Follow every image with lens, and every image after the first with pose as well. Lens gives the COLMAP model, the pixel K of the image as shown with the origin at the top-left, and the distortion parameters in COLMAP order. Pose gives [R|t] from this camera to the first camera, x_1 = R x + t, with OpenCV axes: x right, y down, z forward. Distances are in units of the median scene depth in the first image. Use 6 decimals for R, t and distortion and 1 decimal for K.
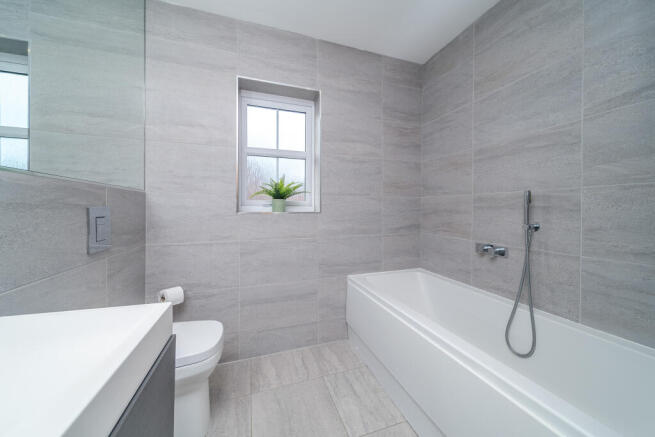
lens RADIAL K [[236.9, 0, 326.1], [0, 236.9, 212.8], [0, 0, 1]] dist [0.000529, 0.000192]
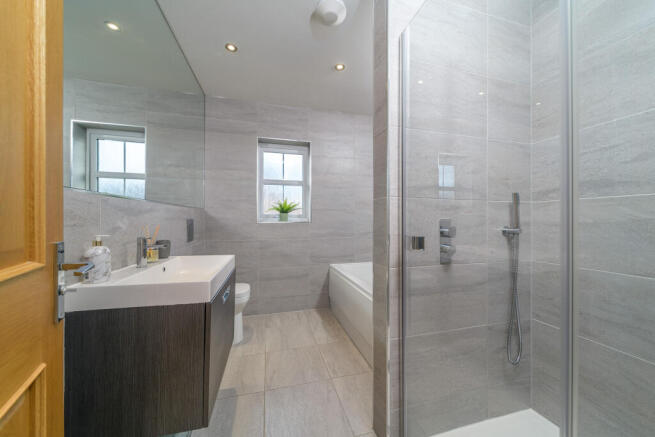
lens RADIAL K [[236.9, 0, 328.2], [0, 236.9, 221.6], [0, 0, 1]] dist [0.000529, 0.000192]
pose [[0.998778, 0.003210, -0.049308, 0.168363], [-0.003102, 0.999993, 0.002260, -0.008878], [0.049315, -0.002104, 0.998781, -0.532022]]
